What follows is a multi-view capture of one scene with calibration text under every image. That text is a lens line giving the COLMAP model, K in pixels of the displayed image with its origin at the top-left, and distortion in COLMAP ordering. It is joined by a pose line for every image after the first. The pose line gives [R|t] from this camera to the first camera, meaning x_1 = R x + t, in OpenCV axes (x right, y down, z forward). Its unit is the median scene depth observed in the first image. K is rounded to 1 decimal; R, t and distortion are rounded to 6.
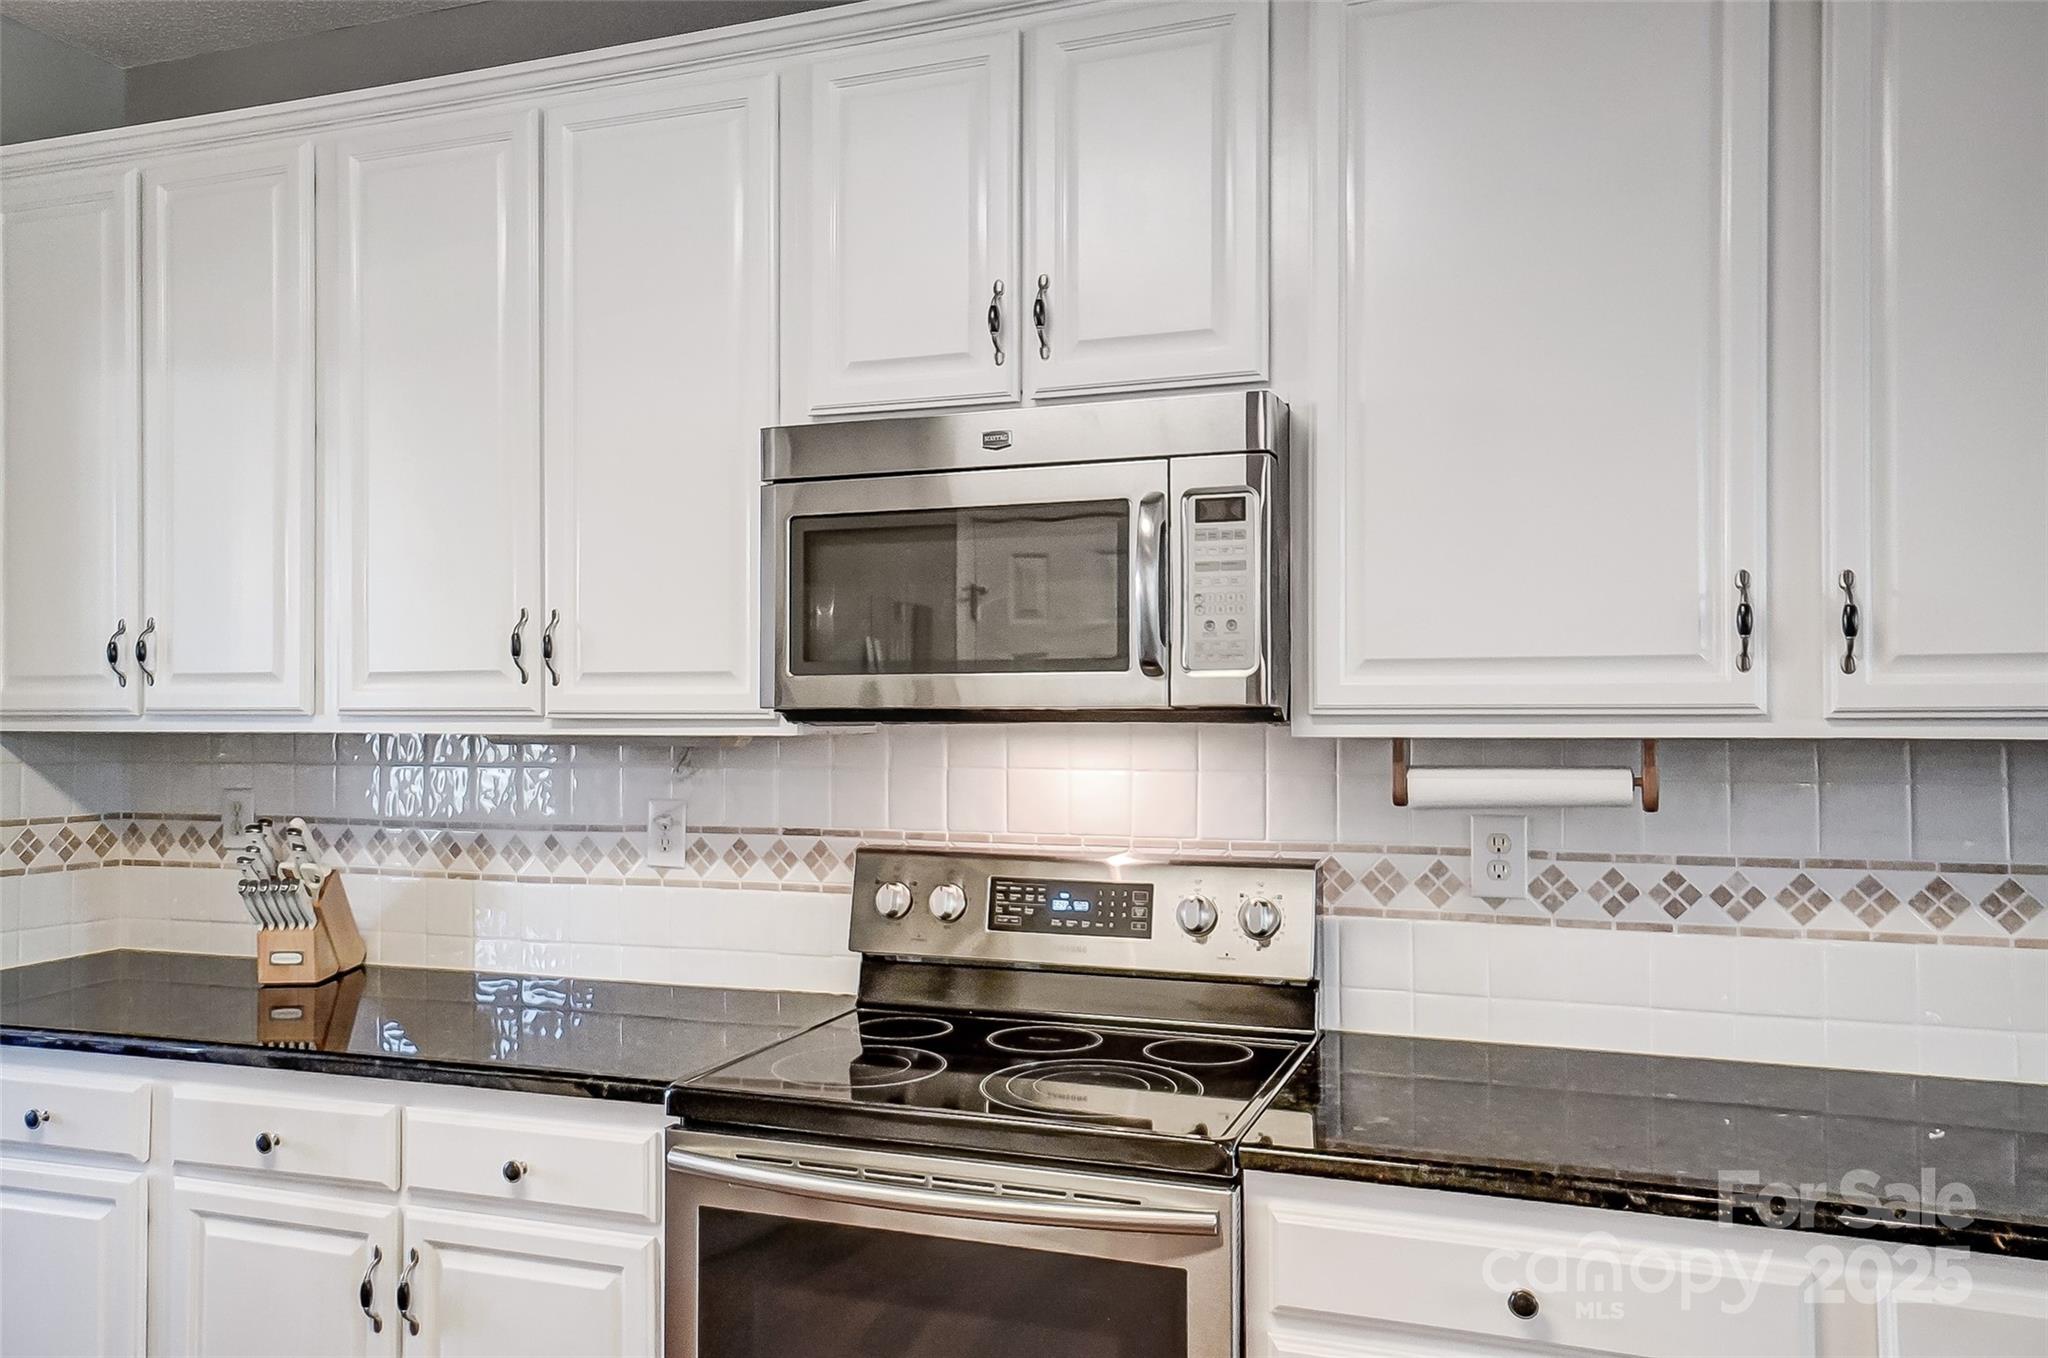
lens RADIAL K [[1594.9, 0, 979.5], [0, 1594.9, 706.9], [0, 0, 1]] dist [0.045470, 0.005652]
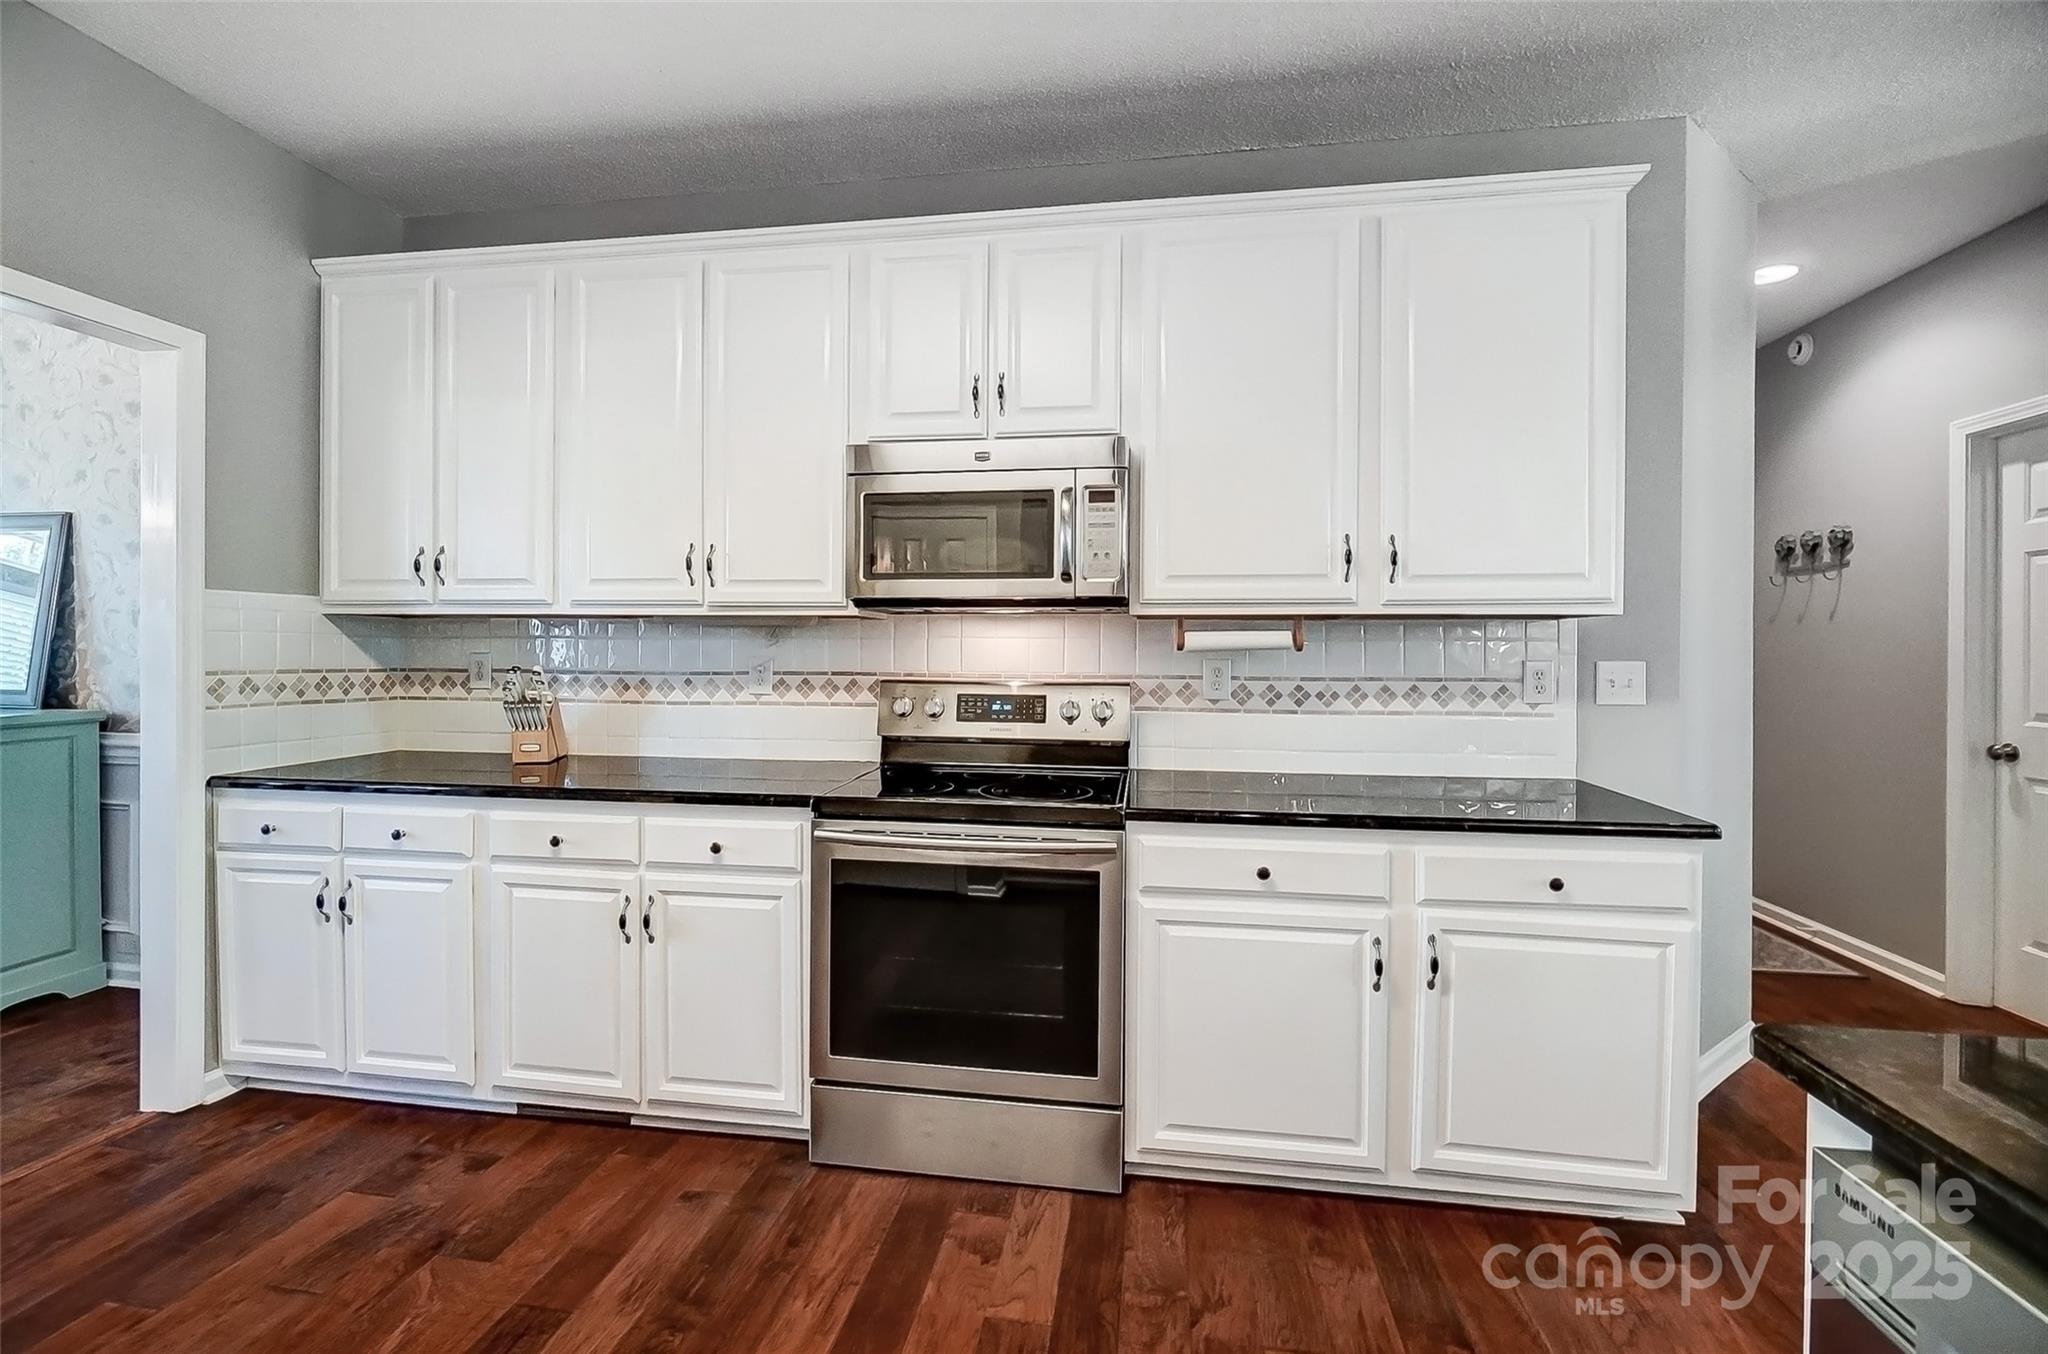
lens RADIAL K [[903.2, 0, 1021.7], [0, 903.2, 654.9], [0, 0, 1]] dist [0.011692, -0.000181]
pose [[0.977764, 0.006852, 0.209597, -0.151343], [-0.009884, 0.999861, 0.013420, 0.049034], [-0.209476, -0.015193, 0.977696, -0.057664]]
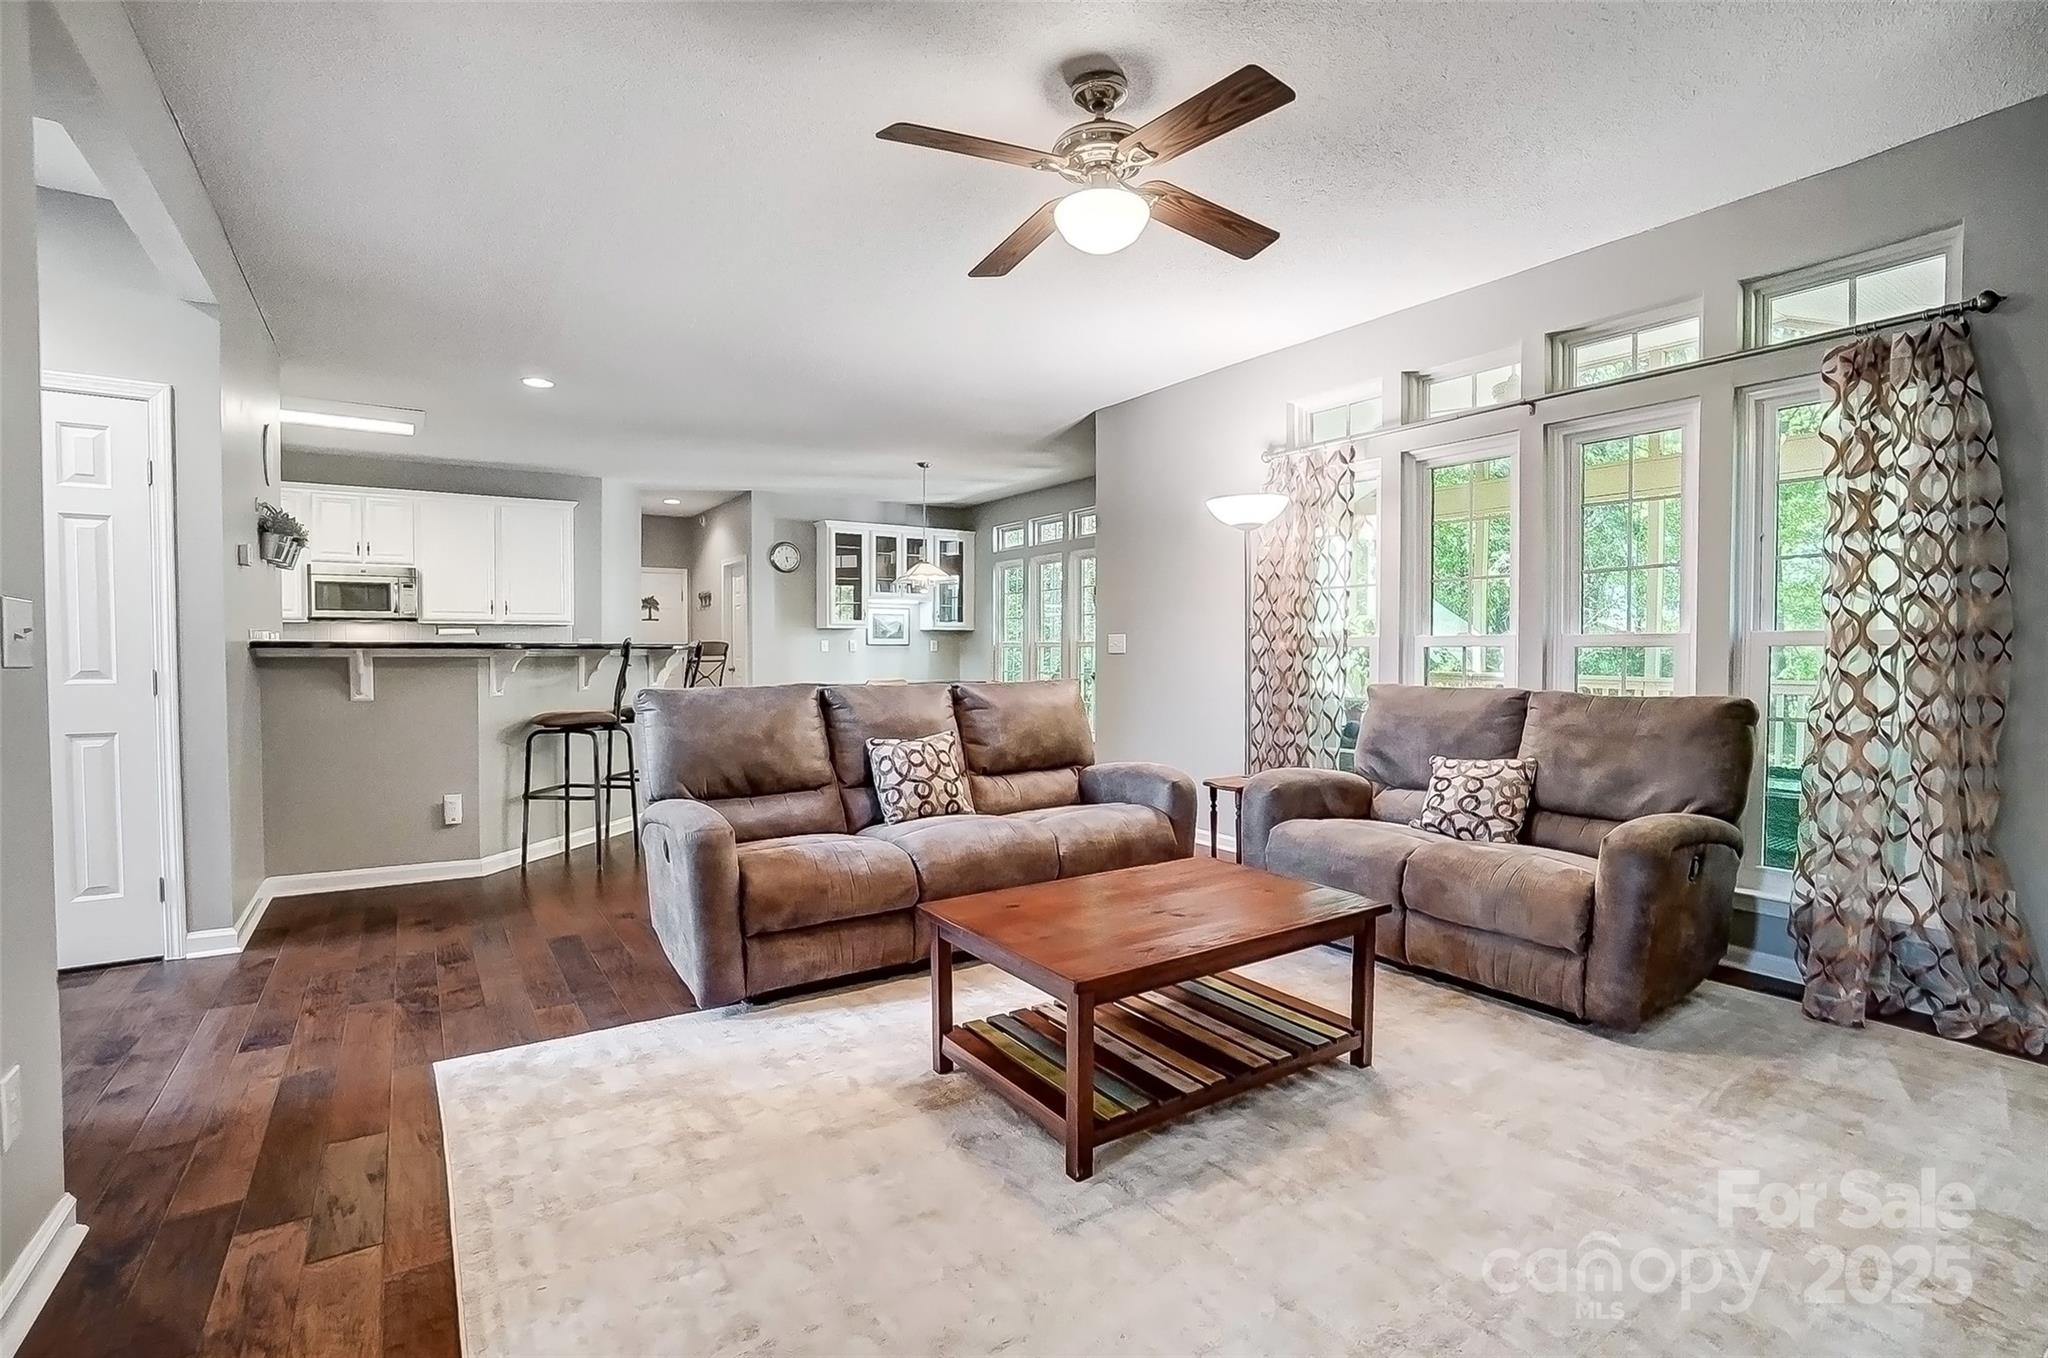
lens RADIAL K [[904.3, 0, 1009.7], [0, 904.3, 678.8], [0, 0, 1]] dist [-0.001665, -0.000066]
pose [[0.568135, -0.030692, 0.822363, -1.249752], [-0.002025, 0.999249, 0.038692, 0.084999], [-0.822933, -0.023648, 0.567646, -2.594431]]
